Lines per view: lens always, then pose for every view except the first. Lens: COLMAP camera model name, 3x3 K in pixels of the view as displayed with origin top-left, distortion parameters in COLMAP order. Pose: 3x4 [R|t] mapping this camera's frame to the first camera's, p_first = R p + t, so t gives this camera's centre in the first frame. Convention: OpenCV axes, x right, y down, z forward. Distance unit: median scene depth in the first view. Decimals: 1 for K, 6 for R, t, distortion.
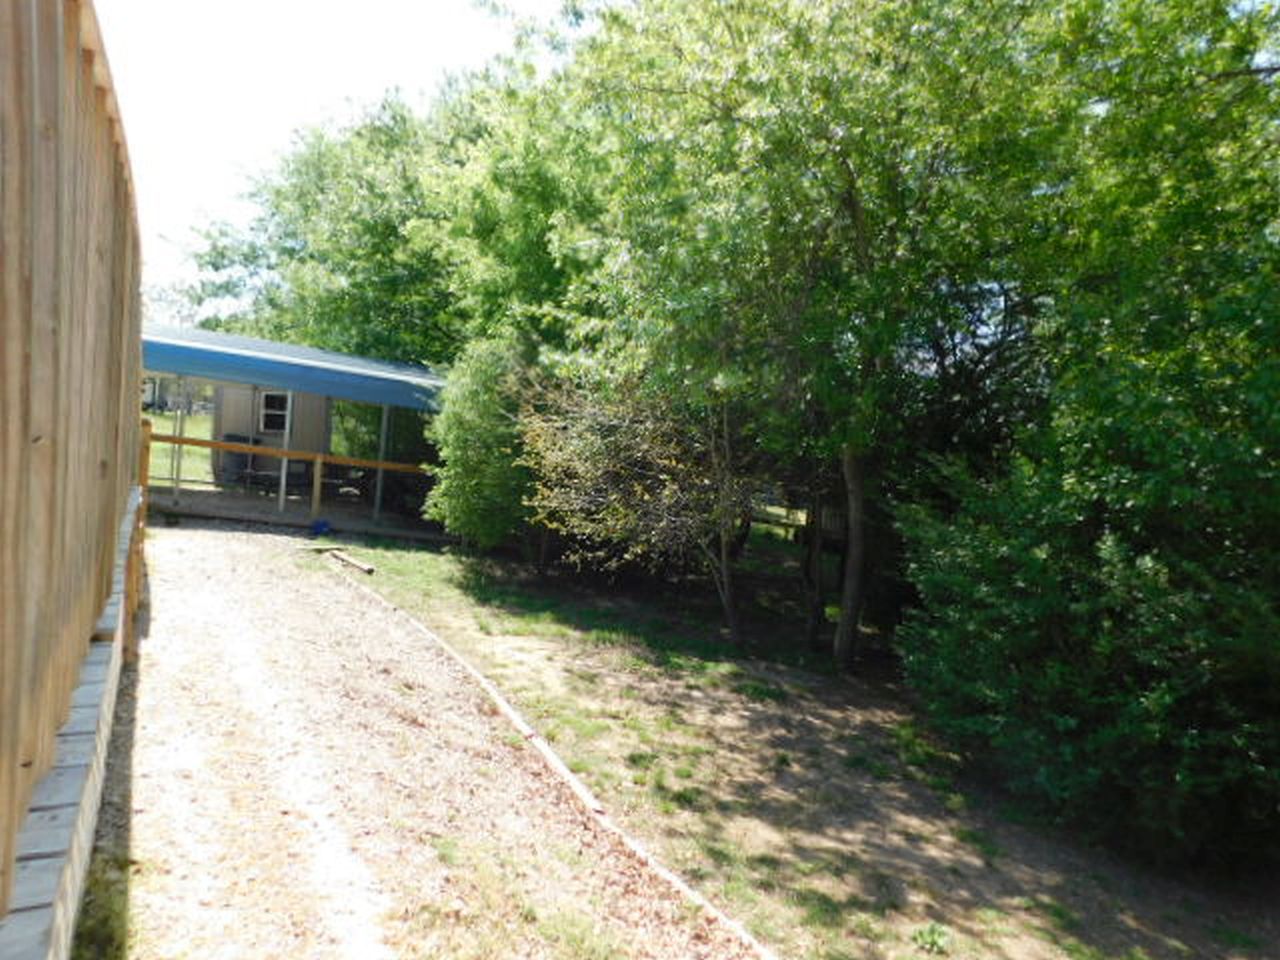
lens RADIAL K [[880.6, 0, 640.3], [0, 880.6, 487.3], [0, 0, 1]] dist [-0.049275, 0.000421]
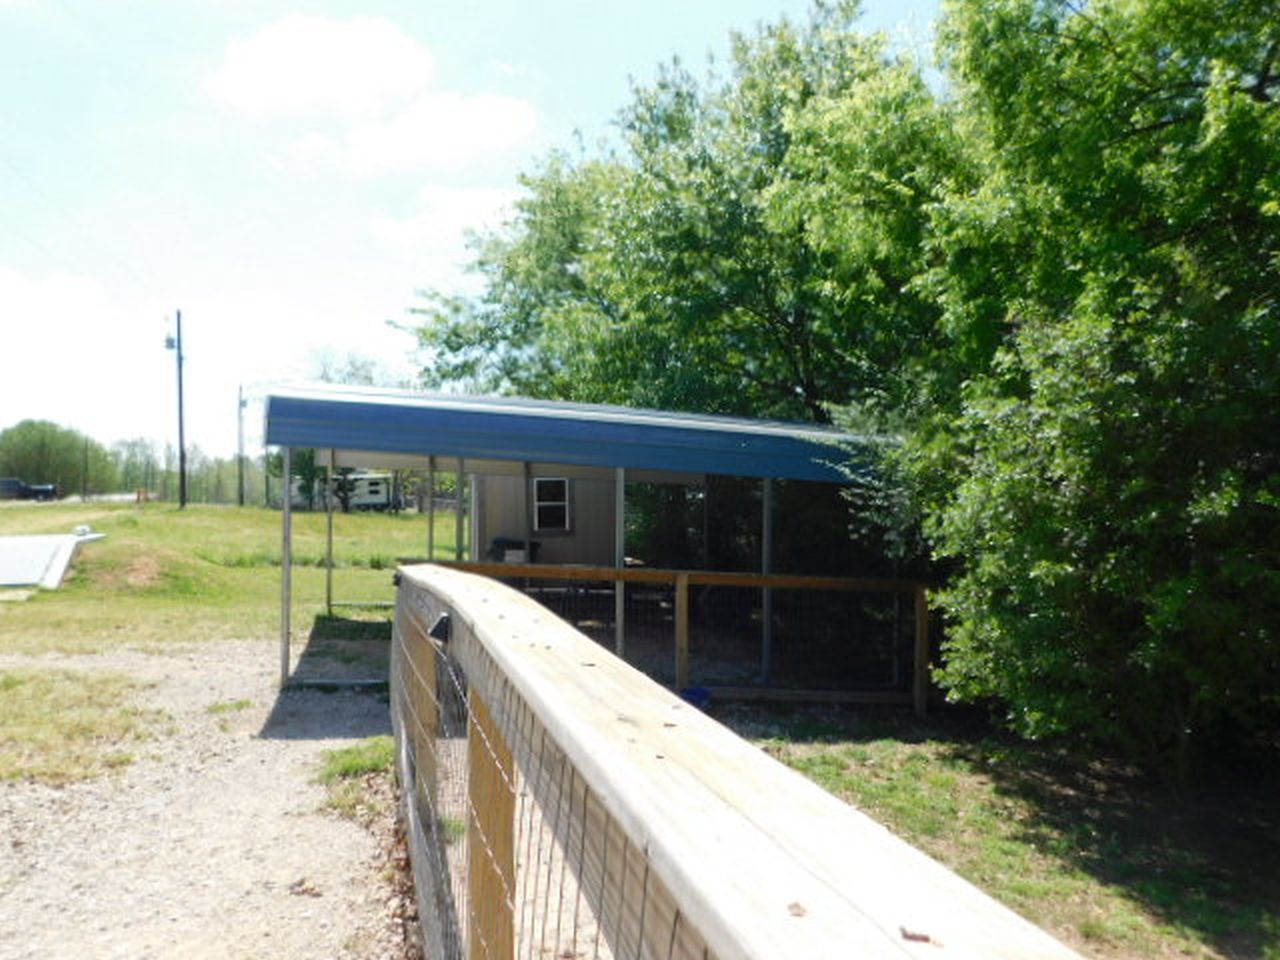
lens RADIAL K [[918.2, 0, 637.6], [0, 918.2, 485.3], [0, 0, 1]] dist [-0.047518, 0.065117]
pose [[0.966759, -0.088423, -0.239914, -0.270813], [0.069049, 0.993724, -0.088007, -0.048241], [0.246190, 0.068516, 0.966797, 0.444621]]
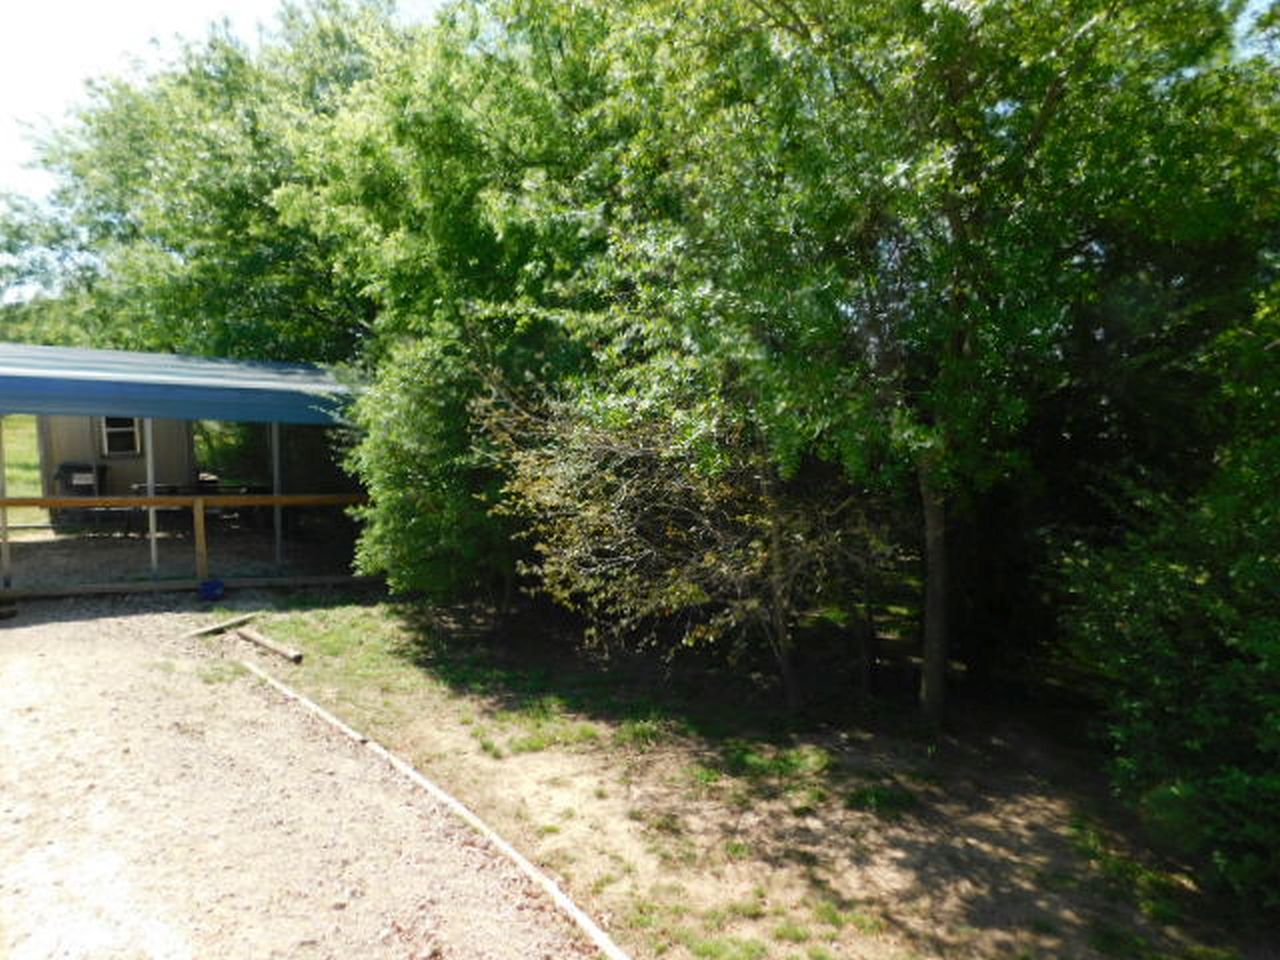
lens RADIAL K [[895.2, 0, 625.1], [0, 895.2, 478.2], [0, 0, 1]] dist [-0.050748, 0.066333]
pose [[0.986994, -0.101857, 0.124366, -0.095389], [0.095963, 0.993999, 0.052515, -0.066519], [-0.128969, -0.039898, 0.990846, 0.177807]]
